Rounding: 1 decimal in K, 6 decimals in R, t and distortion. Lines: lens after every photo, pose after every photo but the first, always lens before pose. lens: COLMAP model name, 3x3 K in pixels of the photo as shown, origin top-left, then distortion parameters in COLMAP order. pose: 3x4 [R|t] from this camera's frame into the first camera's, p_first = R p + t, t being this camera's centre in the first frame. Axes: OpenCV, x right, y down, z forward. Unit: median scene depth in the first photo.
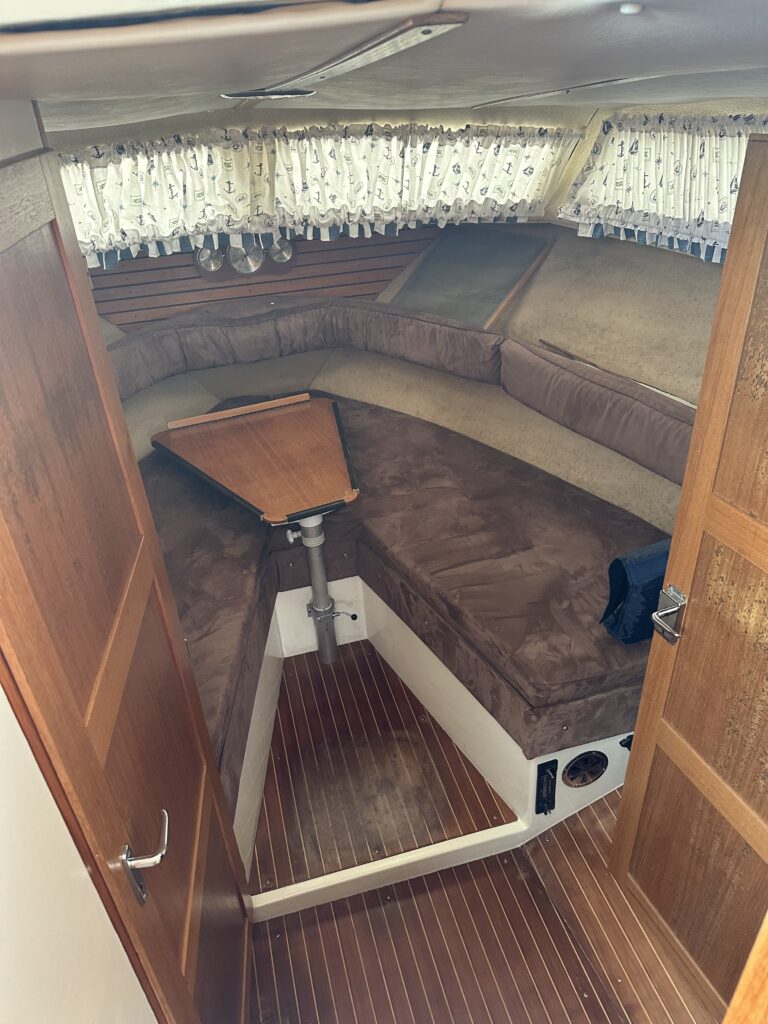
lens RADIAL K [[723.6, 0, 389.3], [0, 723.6, 524.1], [0, 0, 1]] dist [0.082563, -0.115703]
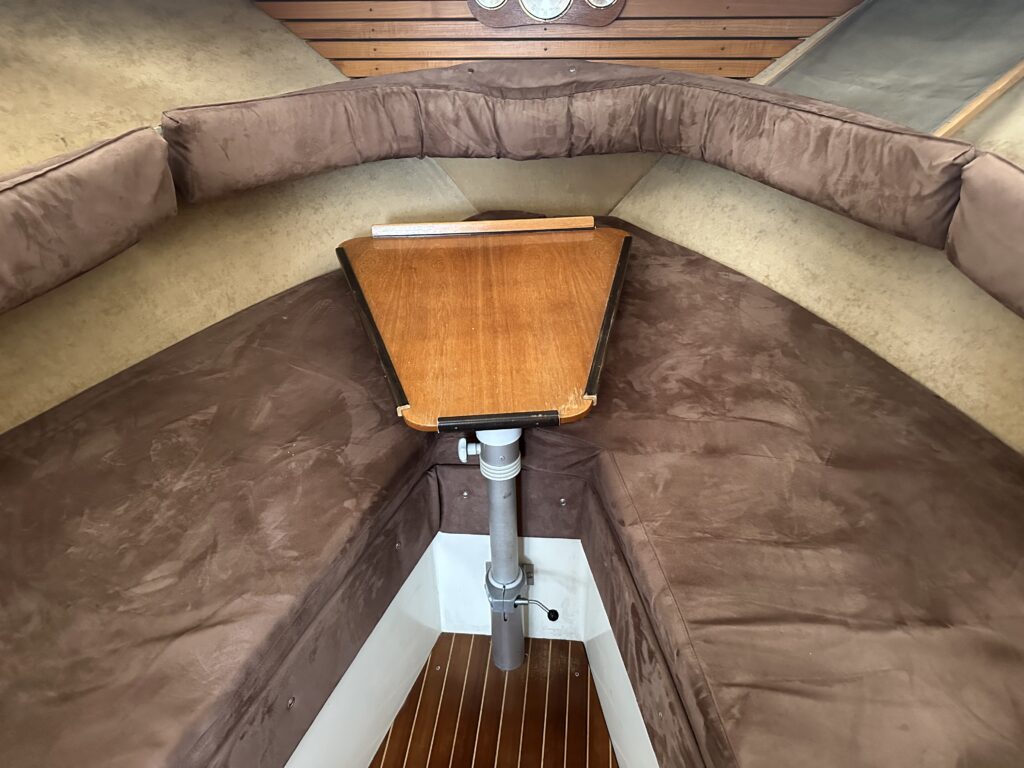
lens RADIAL K [[729.2, 0, 518.3], [0, 729.2, 381.2], [0, 0, 1]] dist [0.069853, -0.109384]
pose [[0.934052, 0.219130, -0.282008, 0.047372], [-0.216949, 0.975390, 0.039345, -0.064599], [0.283690, 0.024431, 0.958605, 0.470474]]
